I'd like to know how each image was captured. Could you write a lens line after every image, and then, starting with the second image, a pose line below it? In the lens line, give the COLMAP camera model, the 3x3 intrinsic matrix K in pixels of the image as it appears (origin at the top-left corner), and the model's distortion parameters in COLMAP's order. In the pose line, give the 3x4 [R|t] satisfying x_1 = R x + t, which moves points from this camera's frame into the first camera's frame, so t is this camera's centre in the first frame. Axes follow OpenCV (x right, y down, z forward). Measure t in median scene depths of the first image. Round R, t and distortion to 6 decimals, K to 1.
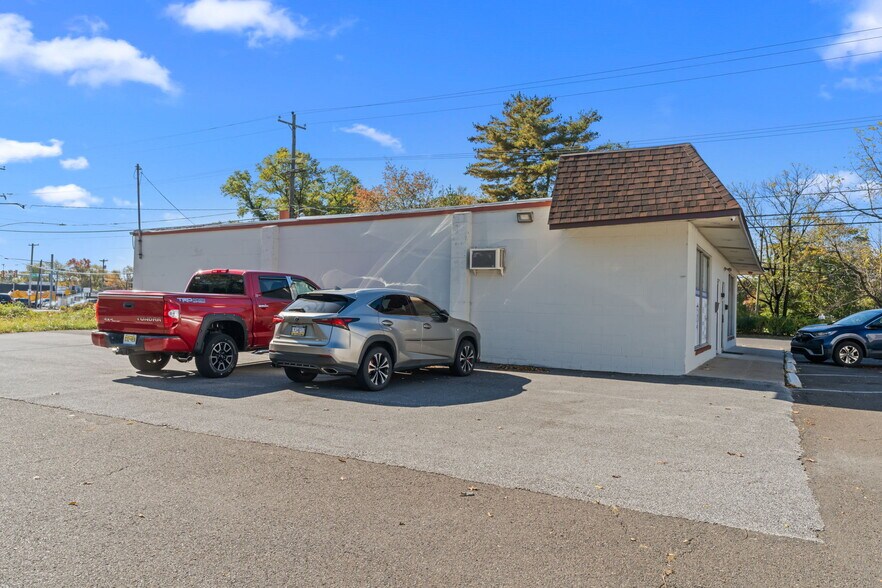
lens RADIAL K [[616.2, 0, 435.8], [0, 616.2, 301.5], [0, 0, 1]] dist [-0.002775, -0.004773]
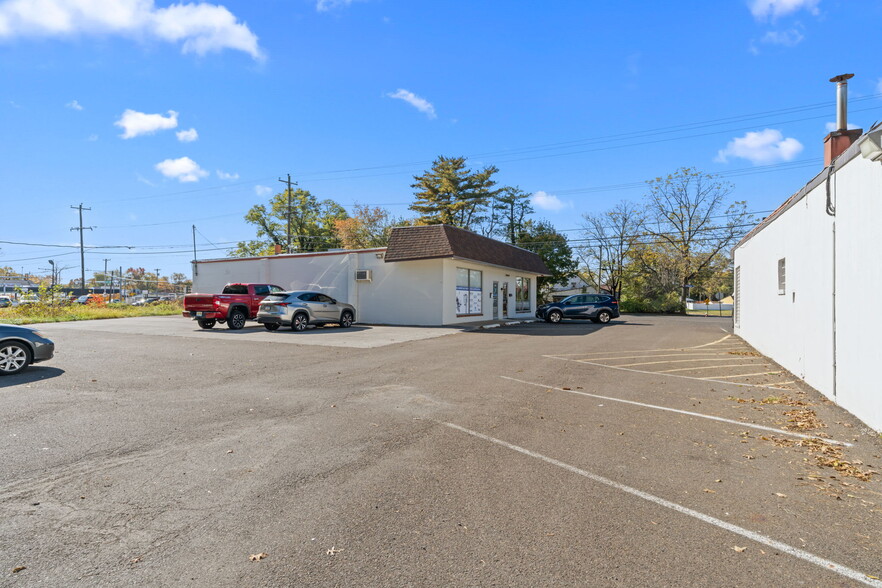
lens RADIAL K [[555.1, 0, 467.8], [0, 555.1, 302.8], [0, 0, 1]] dist [0.002431, -0.005098]
pose [[0.999207, -0.021921, 0.033244, 0.322757], [0.021436, 0.999659, 0.014881, 0.005316], [-0.033559, -0.014157, 0.999336, -0.806684]]
